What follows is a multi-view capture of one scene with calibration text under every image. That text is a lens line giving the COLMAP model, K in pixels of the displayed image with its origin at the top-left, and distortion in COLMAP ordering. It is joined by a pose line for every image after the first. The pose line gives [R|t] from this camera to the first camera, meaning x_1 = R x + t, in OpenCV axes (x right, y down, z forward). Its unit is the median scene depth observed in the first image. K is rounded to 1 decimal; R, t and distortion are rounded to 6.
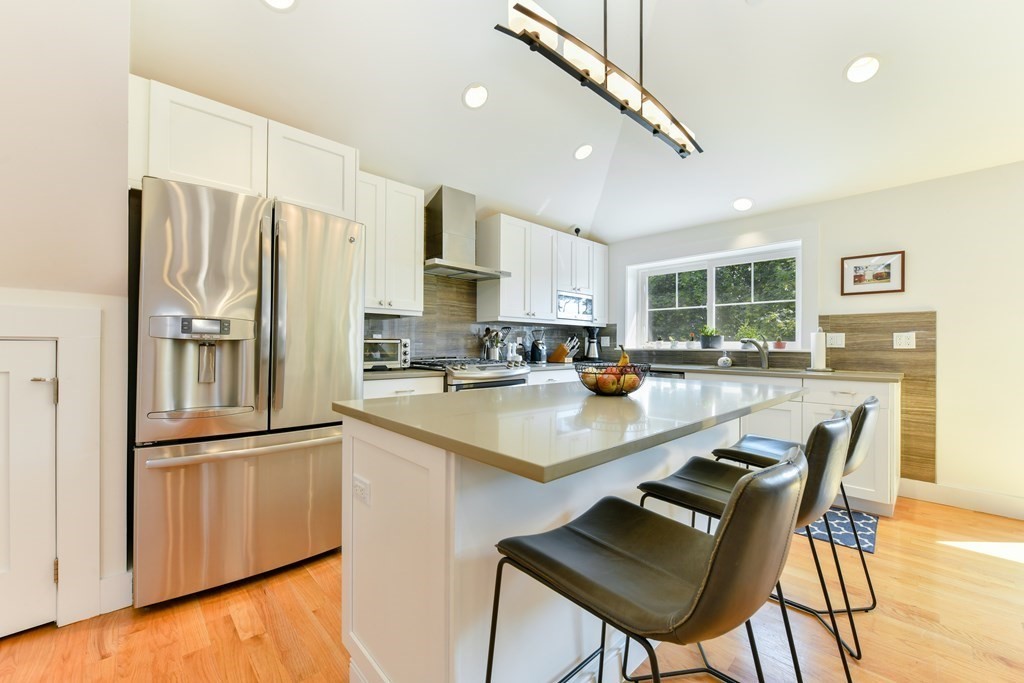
lens RADIAL K [[404.8, 0, 520.2], [0, 404.8, 343.0], [0, 0, 1]] dist [-0.000433, -0.003041]
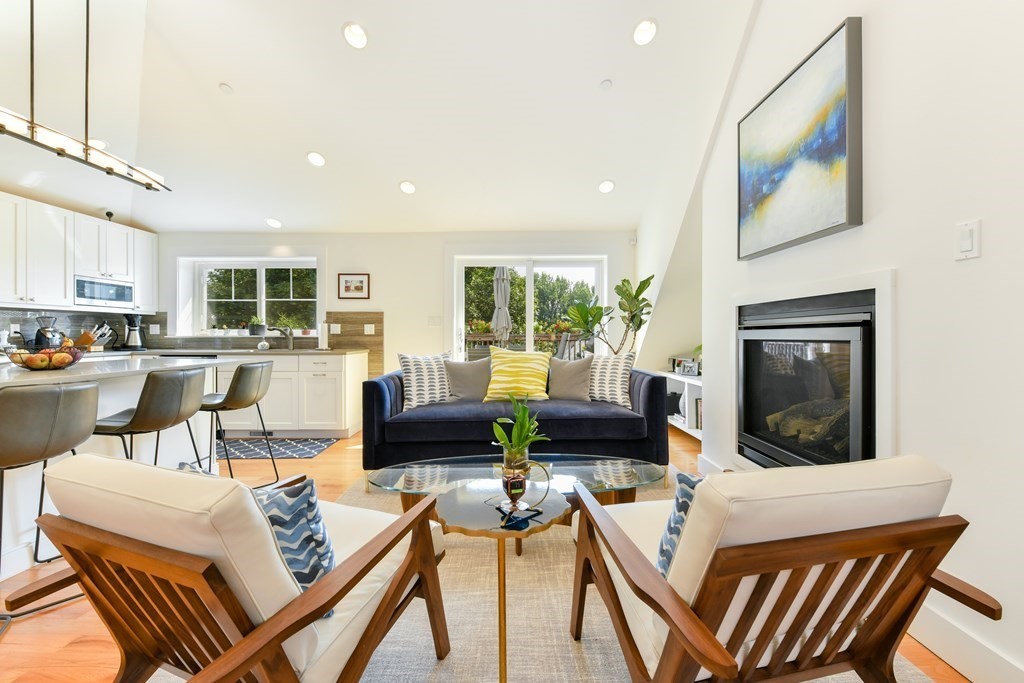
lens RADIAL K [[404.8, 0, 512.6], [0, 404.8, 336.1], [0, 0, 1]] dist [-0.000433, -0.003041]
pose [[0.708012, -0.009338, 0.706139, 0.173179], [-0.000245, 0.999909, 0.013468, -0.000585], [-0.706201, -0.009709, 0.707945, -0.455836]]
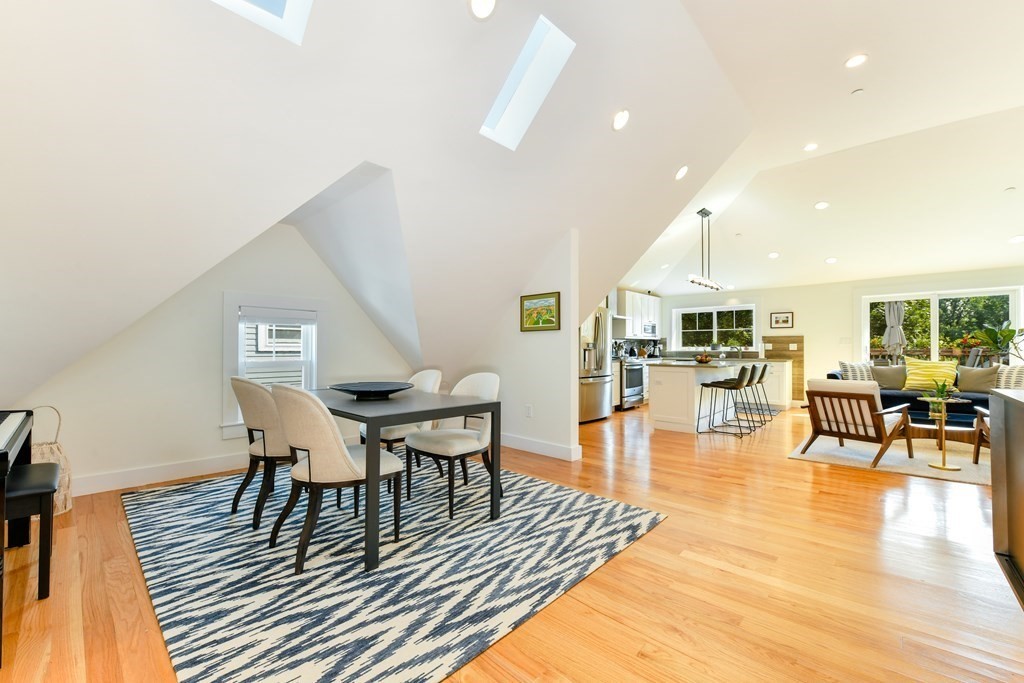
lens RADIAL K [[404.8, 0, 519.0], [0, 404.8, 348.2], [0, 0, 1]] dist [-0.000433, -0.003041]
pose [[0.998082, -0.007156, 0.061486, -0.786682], [0.006650, 0.999942, 0.008431, -0.025101], [-0.061543, -0.008006, 0.998072, -1.211448]]
